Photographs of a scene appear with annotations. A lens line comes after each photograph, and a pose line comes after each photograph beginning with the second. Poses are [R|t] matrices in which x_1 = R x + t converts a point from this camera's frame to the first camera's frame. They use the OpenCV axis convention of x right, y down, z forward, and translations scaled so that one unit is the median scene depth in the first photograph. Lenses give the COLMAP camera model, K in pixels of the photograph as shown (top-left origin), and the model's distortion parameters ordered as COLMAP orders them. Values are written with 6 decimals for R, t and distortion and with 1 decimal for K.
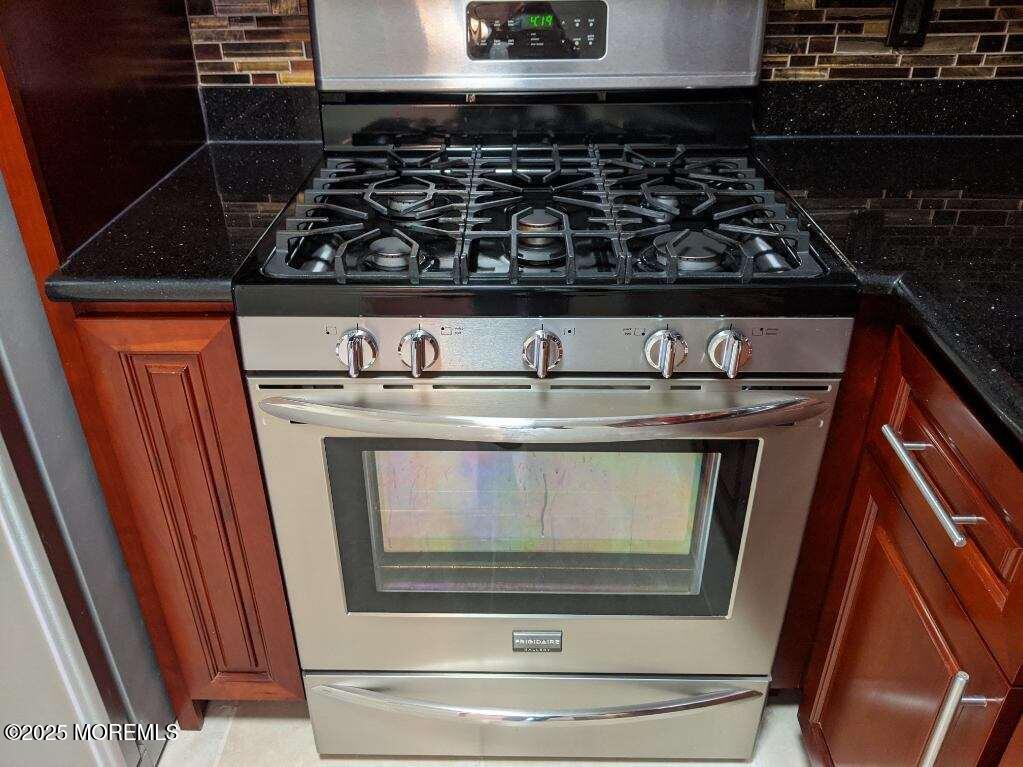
lens RADIAL K [[813.3, 0, 511.5], [0, 813.3, 383.5], [0, 0, 1]] dist [-0.001328, -0.006062]
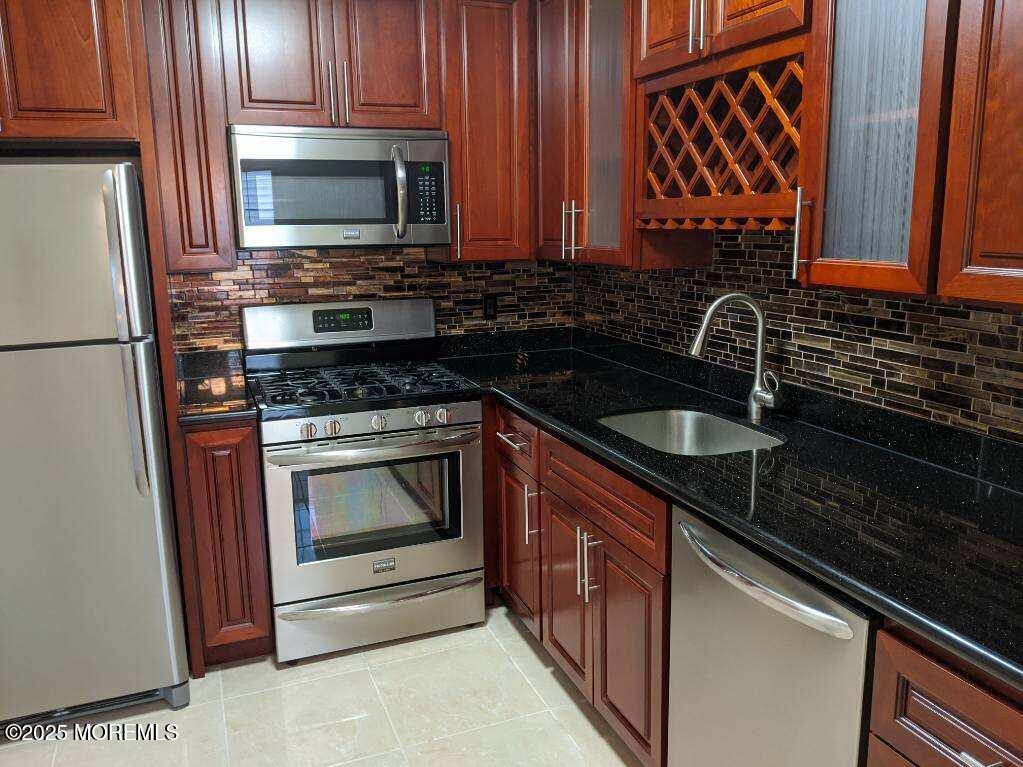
lens RADIAL K [[778.0, 0, 488.9], [0, 778.0, 380.8], [0, 0, 1]] dist [0.001767, -0.003403]
pose [[0.935092, -0.074370, 0.346515, -0.362449], [0.188182, 0.932709, -0.307640, 0.498286], [-0.300318, 0.352879, 0.886163, -1.053379]]
